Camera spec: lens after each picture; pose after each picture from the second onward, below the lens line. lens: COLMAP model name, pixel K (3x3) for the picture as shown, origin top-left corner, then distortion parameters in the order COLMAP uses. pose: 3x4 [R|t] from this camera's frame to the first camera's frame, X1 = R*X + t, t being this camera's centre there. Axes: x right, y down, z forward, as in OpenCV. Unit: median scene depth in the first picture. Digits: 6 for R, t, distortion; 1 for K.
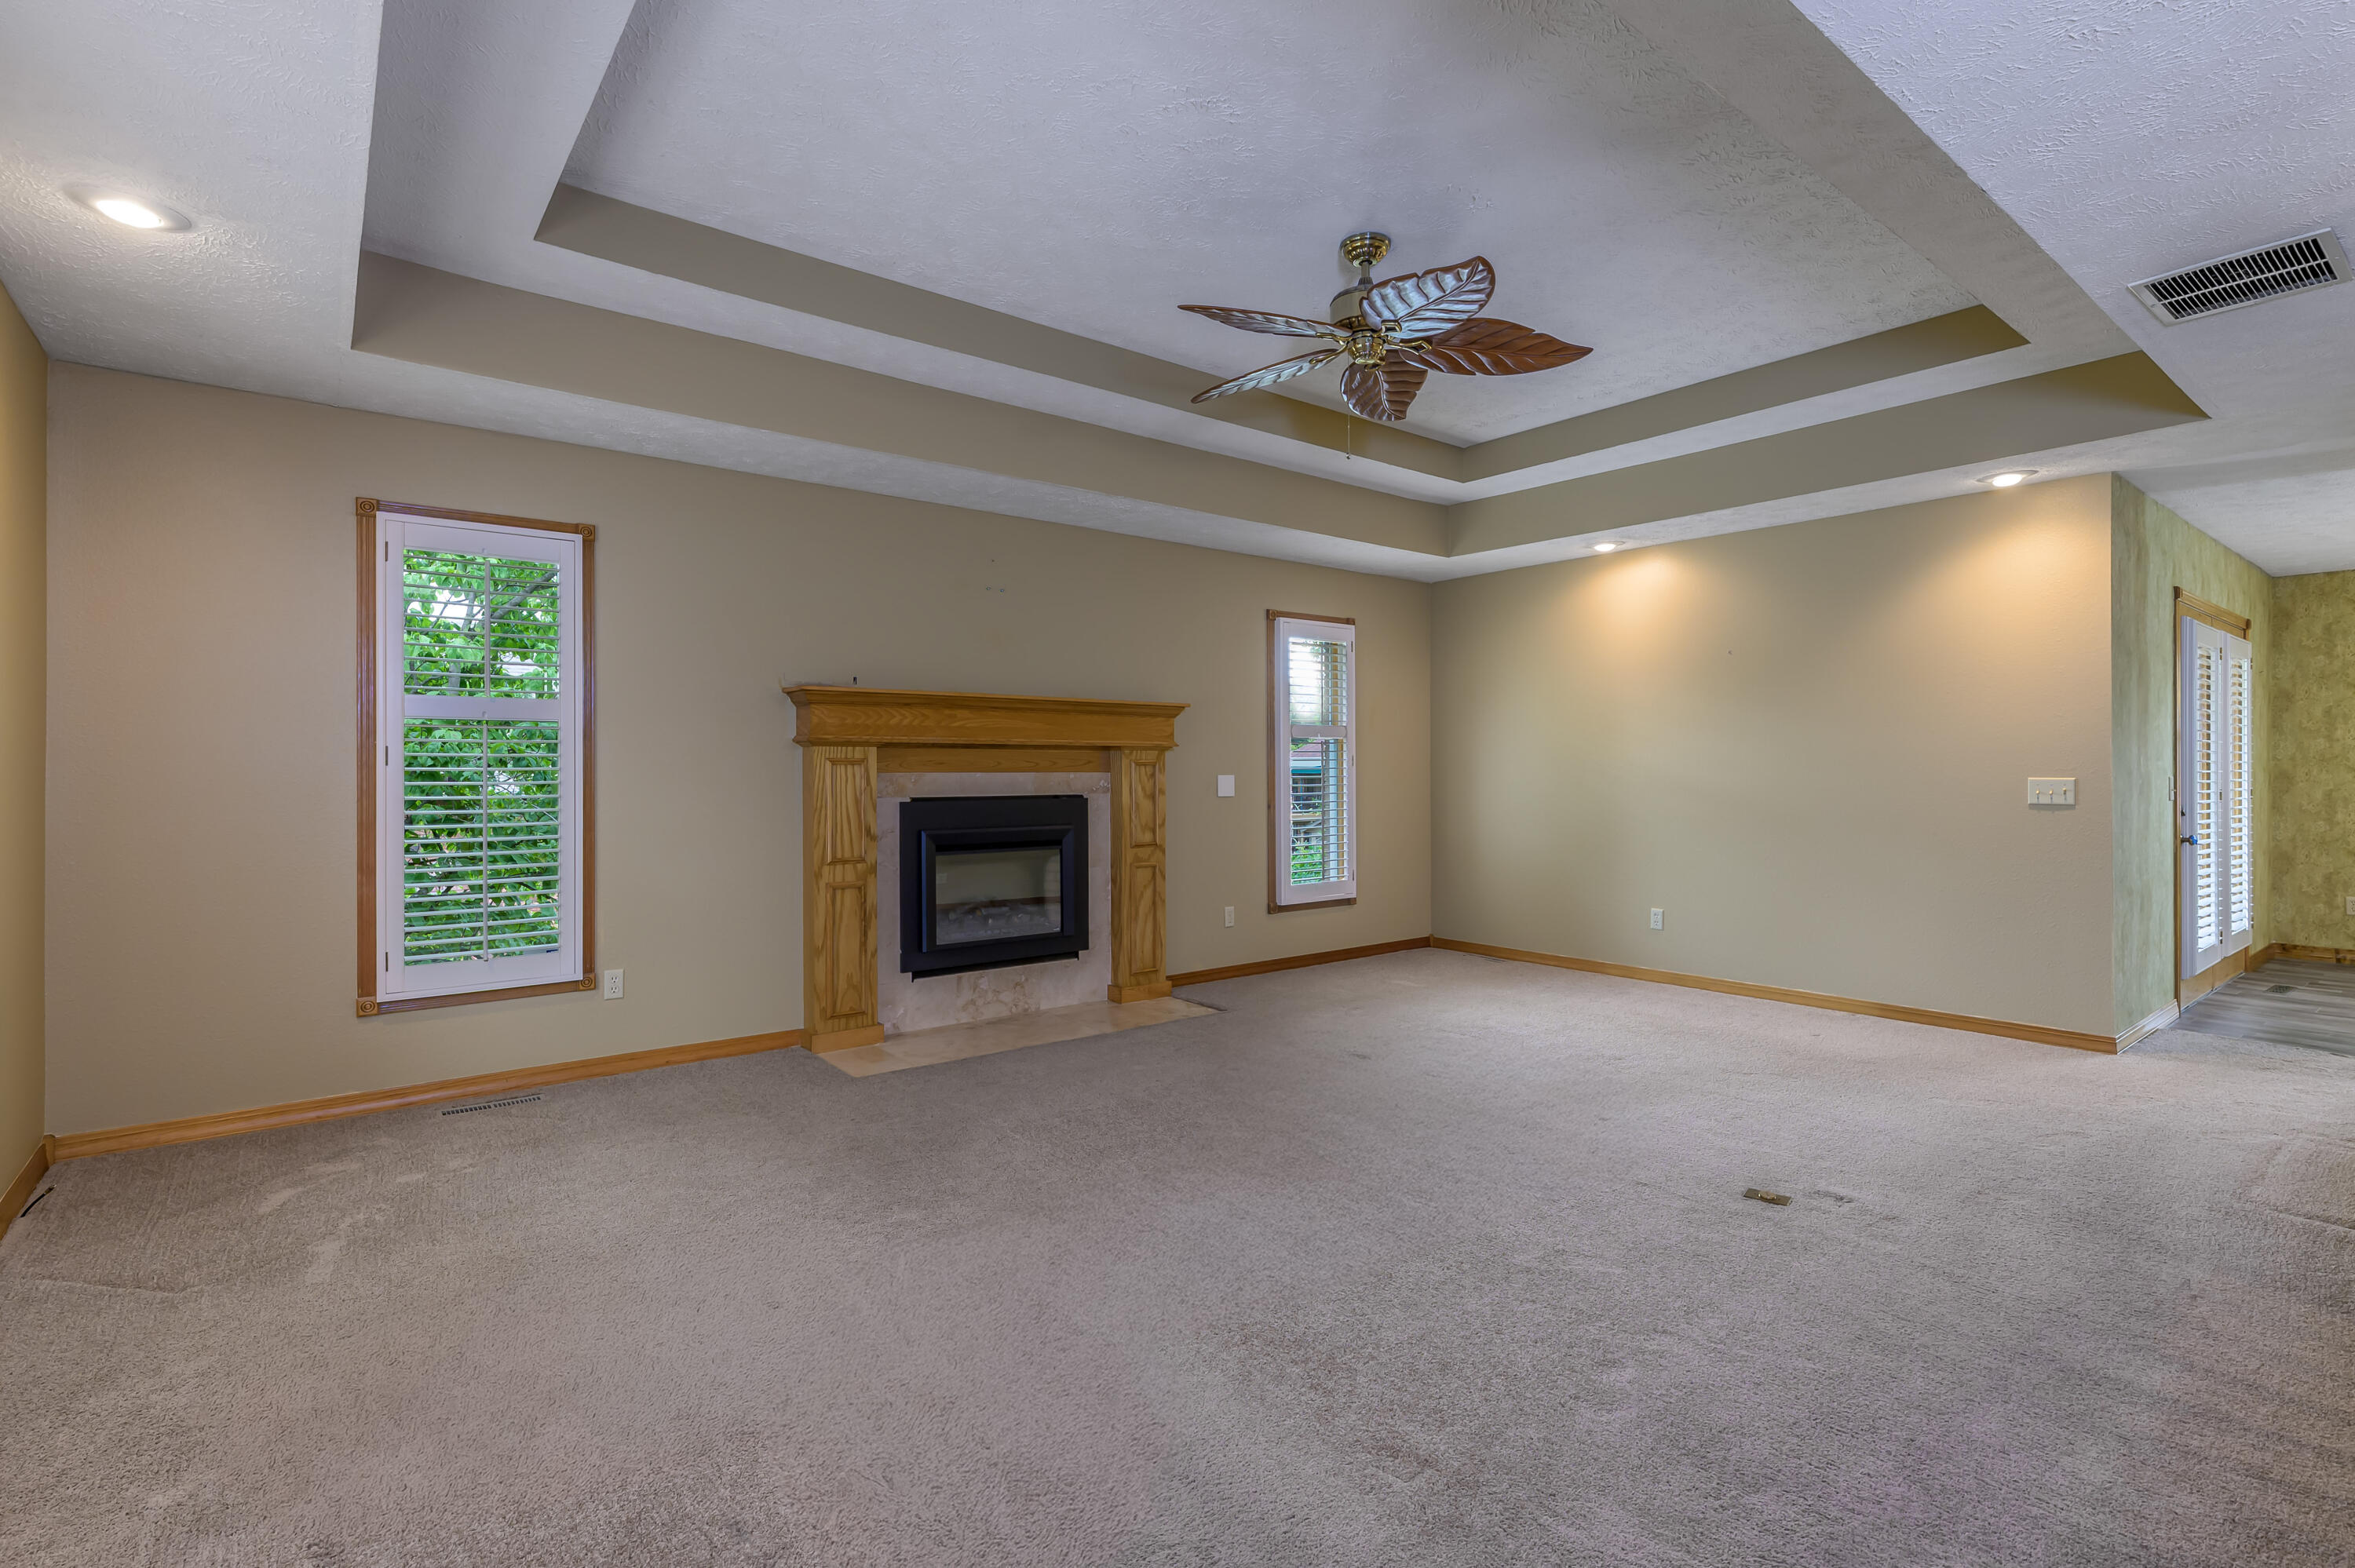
lens RADIAL K [[1089.1, 0, 1177.5], [0, 1089.1, 784.0], [0, 0, 1]] dist [0.000771, 0.000059]
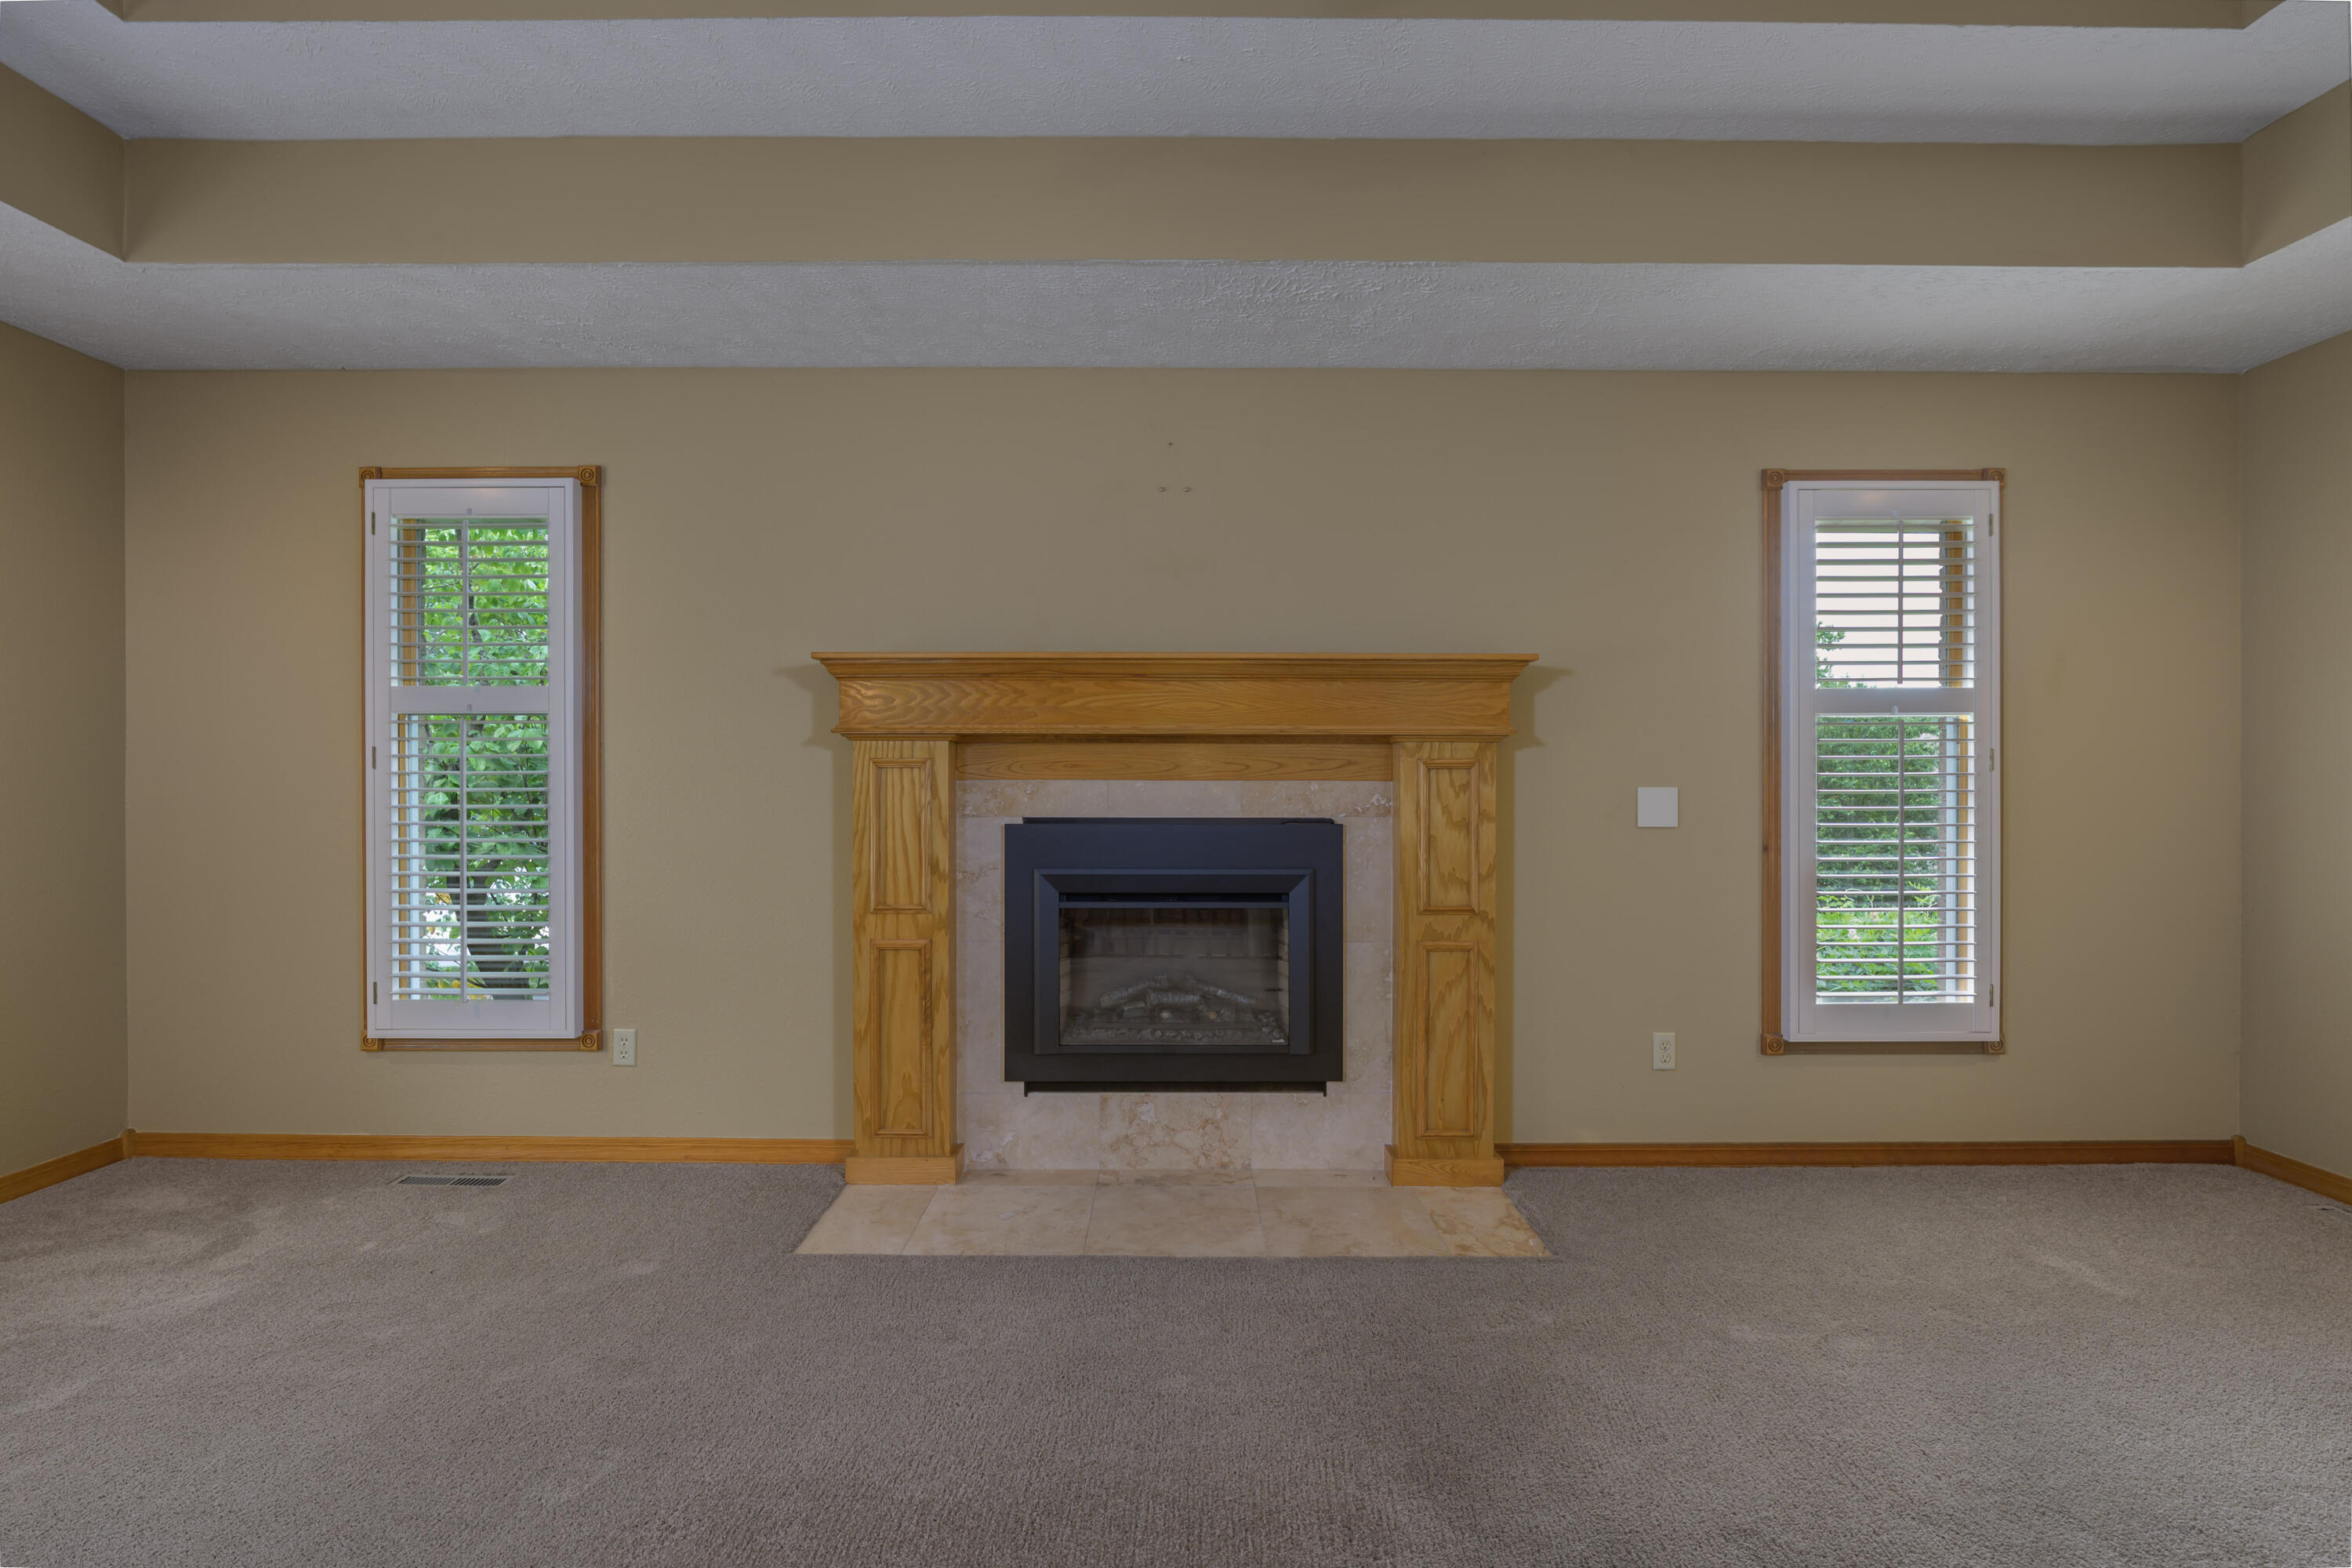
lens RADIAL K [[1044.0, 0, 1176.0], [0, 1044.0, 784.0], [0, 0, 1]] dist [-0.013611, 0.000670]
pose [[0.783938, 0.008391, -0.620782, 0.208115], [-0.010950, 0.999940, -0.000312, -0.008286], [0.620742, 0.007042, 0.783983, 0.528361]]
